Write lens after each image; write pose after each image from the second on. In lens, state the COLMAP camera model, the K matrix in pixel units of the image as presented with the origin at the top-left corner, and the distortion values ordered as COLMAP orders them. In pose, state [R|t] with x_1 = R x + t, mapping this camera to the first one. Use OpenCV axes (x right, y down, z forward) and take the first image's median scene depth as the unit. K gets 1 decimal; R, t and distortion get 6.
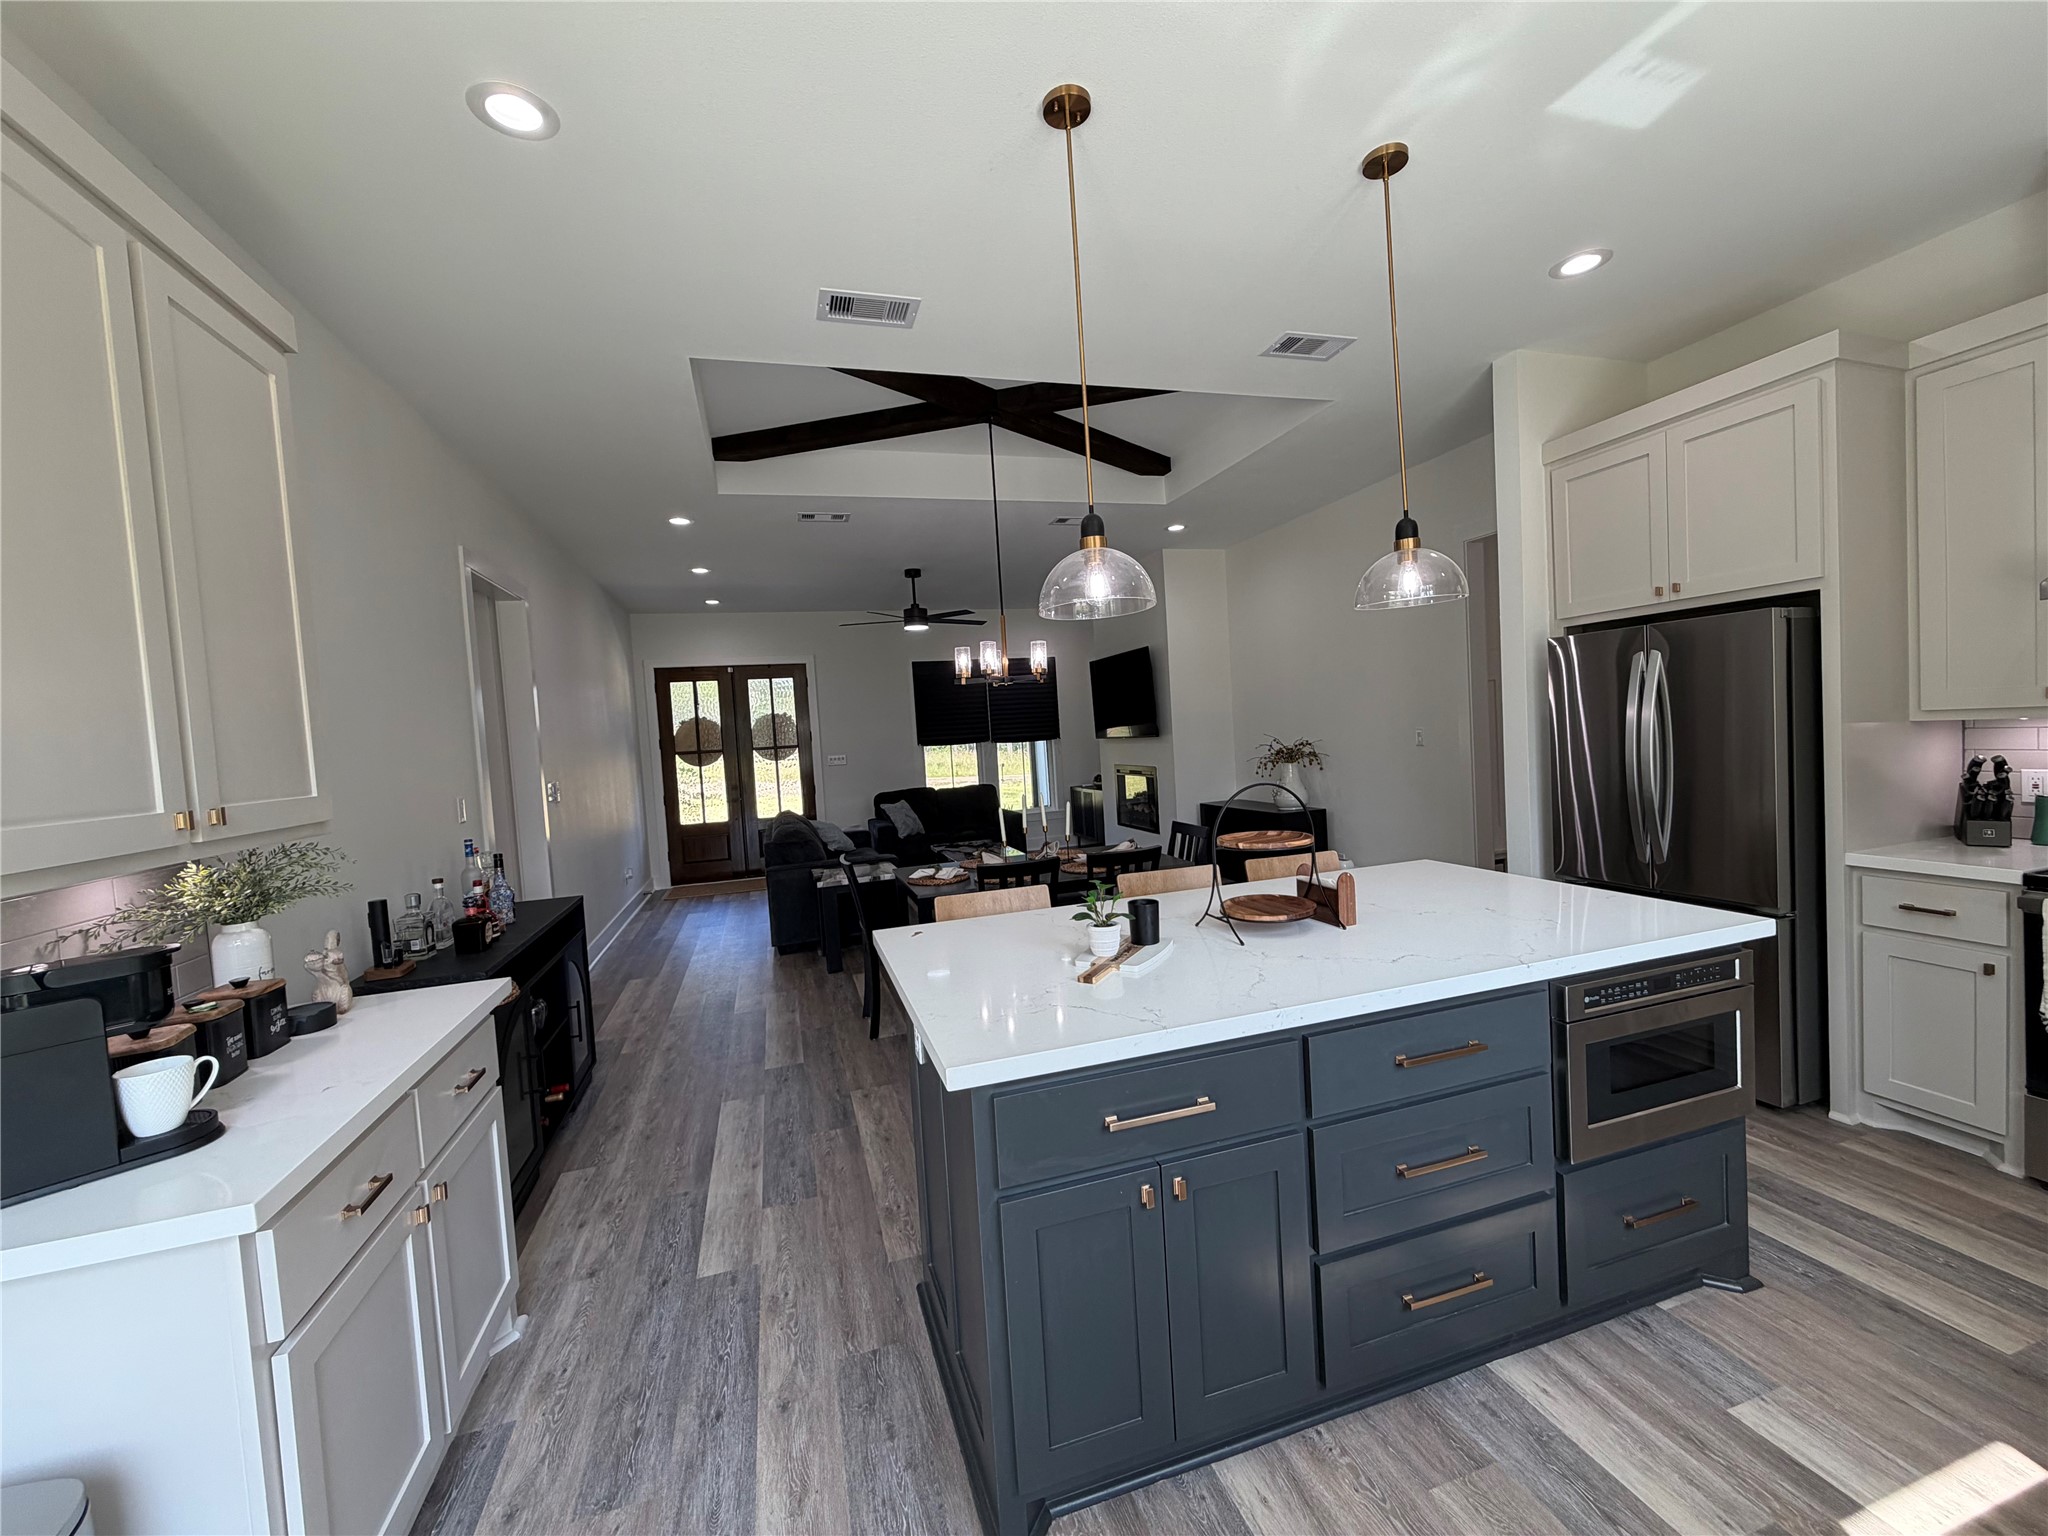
lens RADIAL K [[814.0, 0, 1020.1], [0, 814.0, 765.6], [0, 0, 1]] dist [-0.001294, 0.000737]
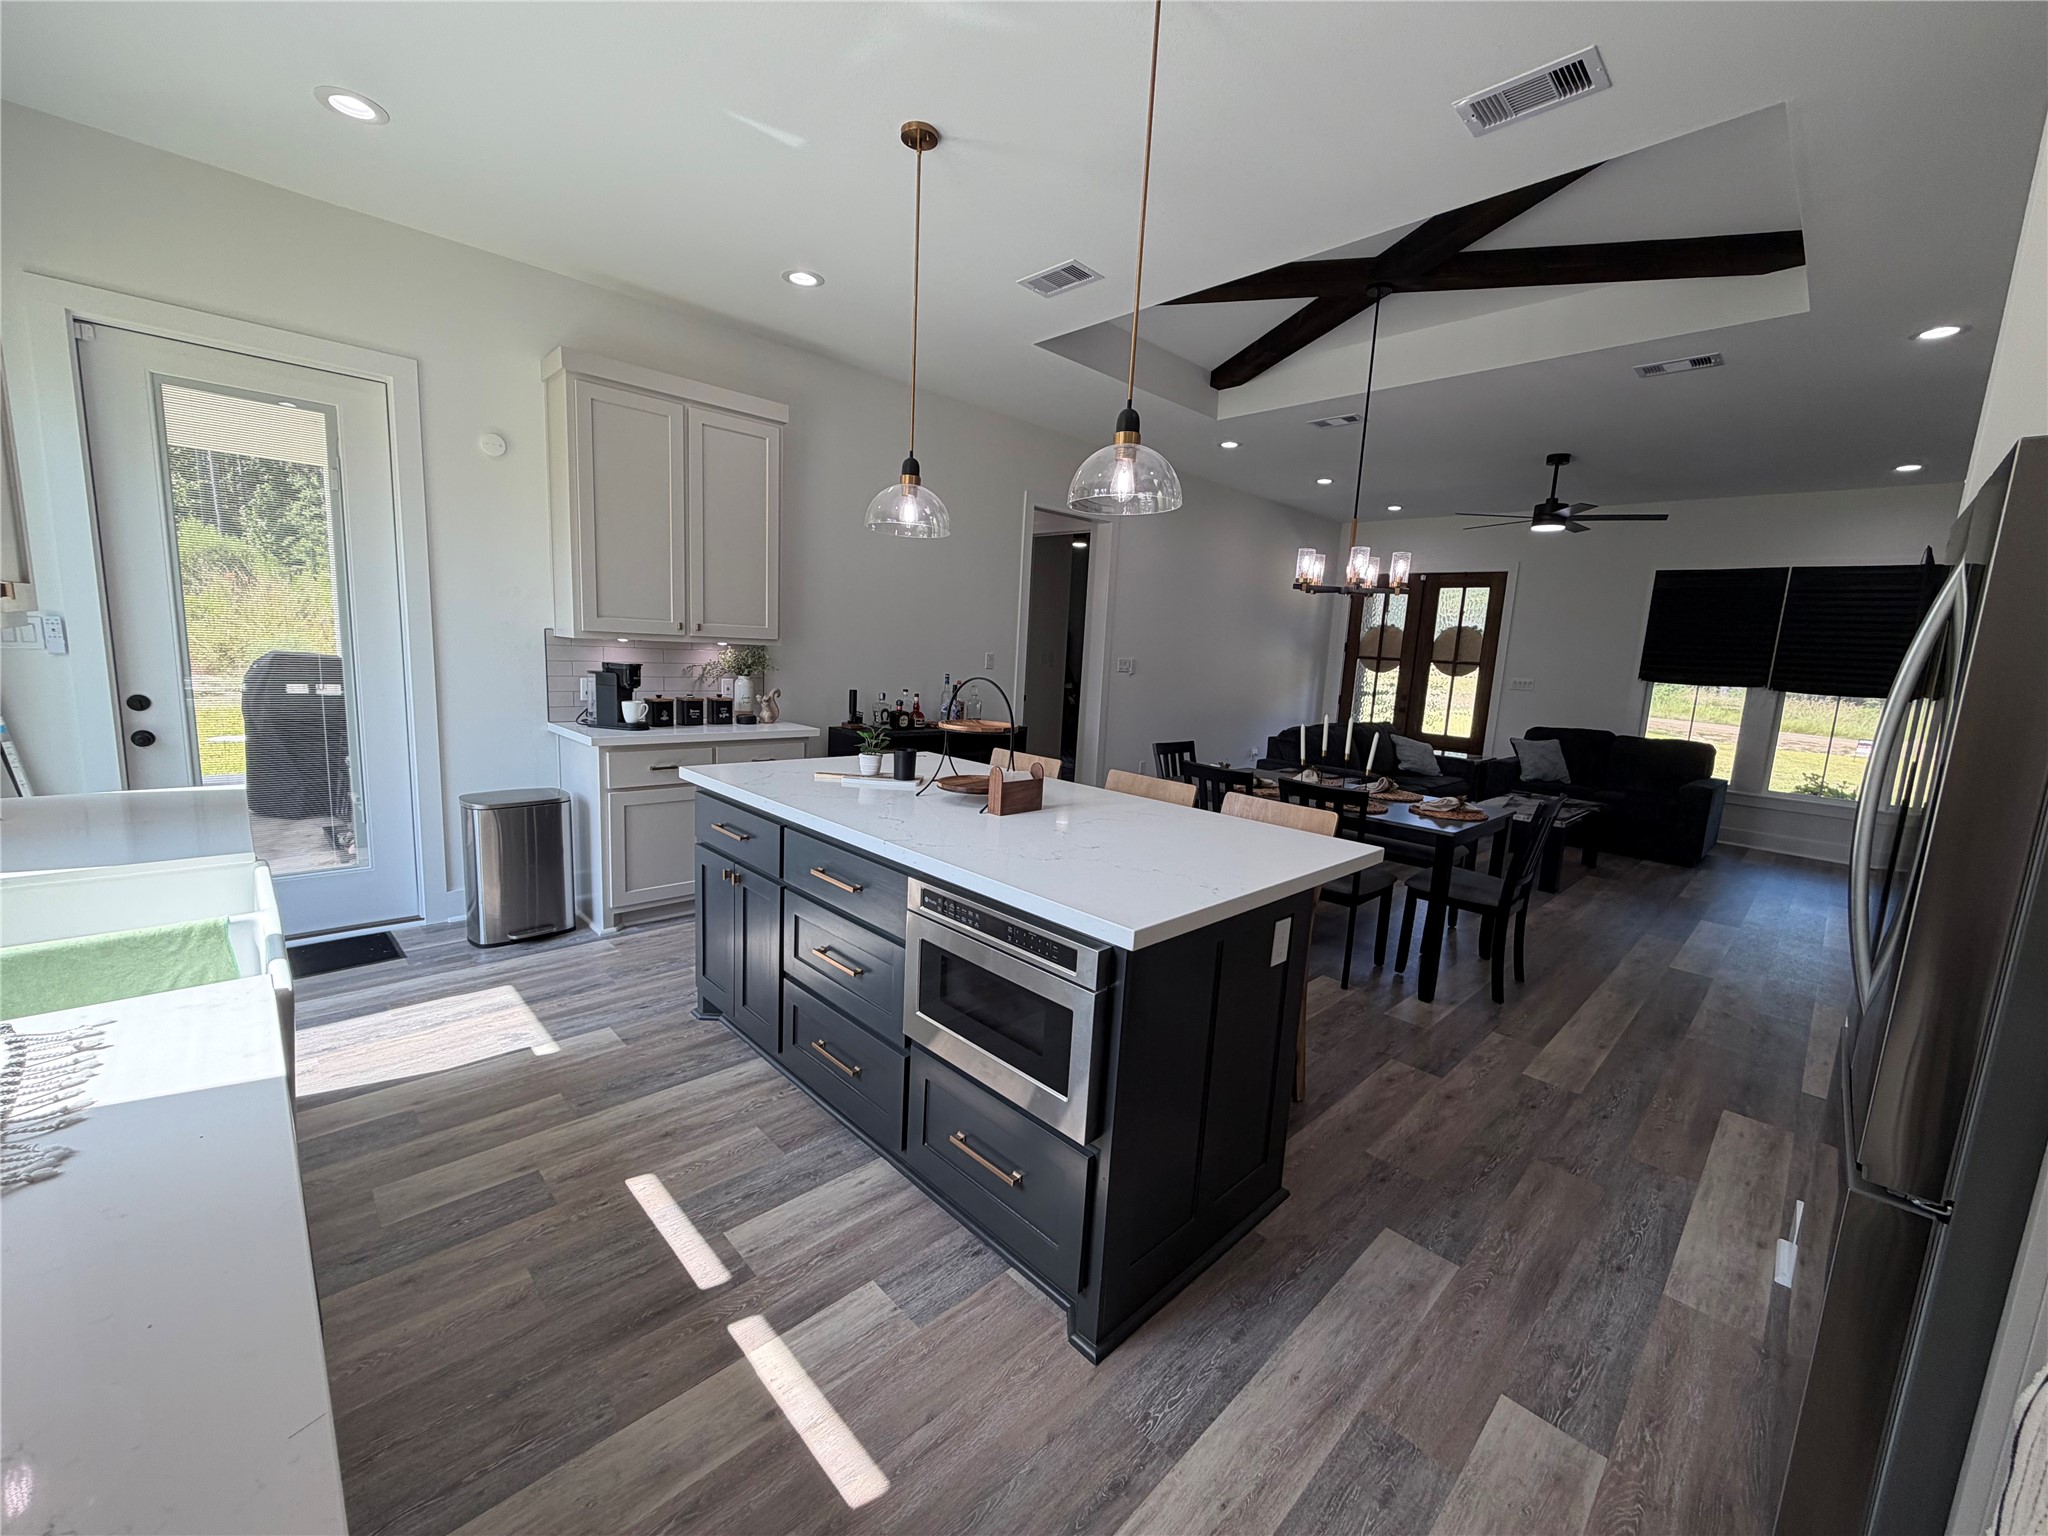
lens RADIAL K [[814.0, 0, 1018.8], [0, 814.0, 764.7], [0, 0, 1]] dist [-0.001294, 0.000737]
pose [[0.449162, 0.214307, -0.867367, 0.644383], [-0.117747, 0.976538, 0.180305, -0.034258], [0.885657, 0.021144, 0.463858, 0.242748]]
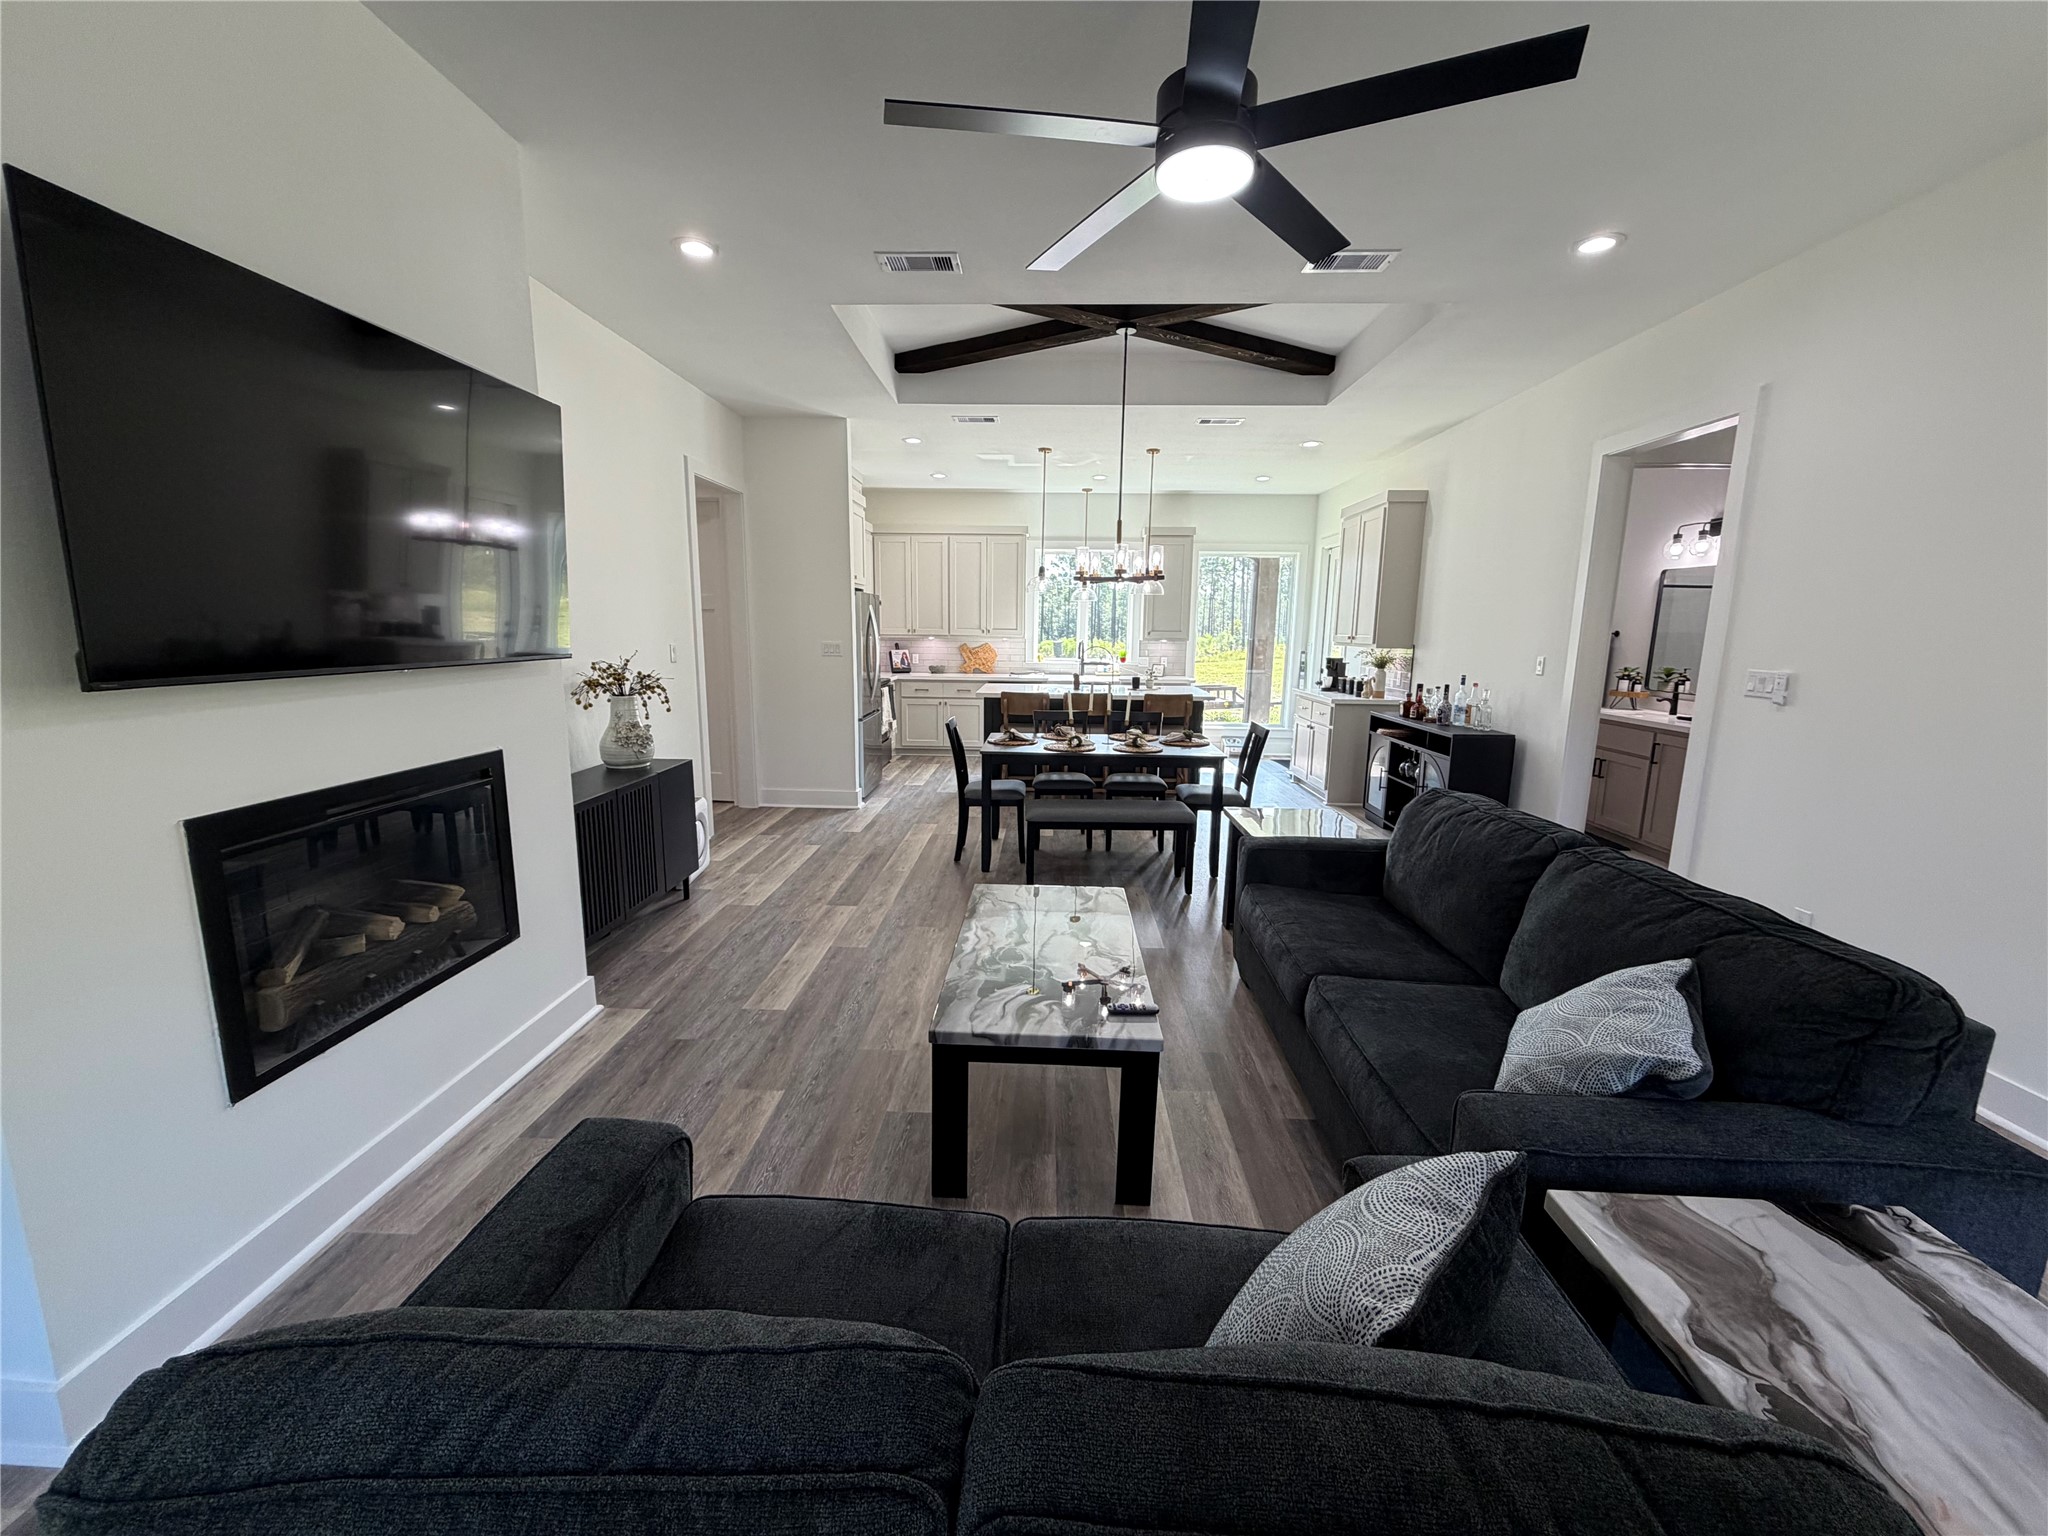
lens RADIAL K [[814.0, 0, 1021.9], [0, 814.0, 768.0], [0, 0, 1]] dist [-0.001294, 0.000737]
pose [[-0.943750, -0.006610, 0.330593, -0.255580], [0.060117, 0.979707, 0.191206, -0.071882], [-0.325148, 0.200325, -0.924202, 2.076380]]
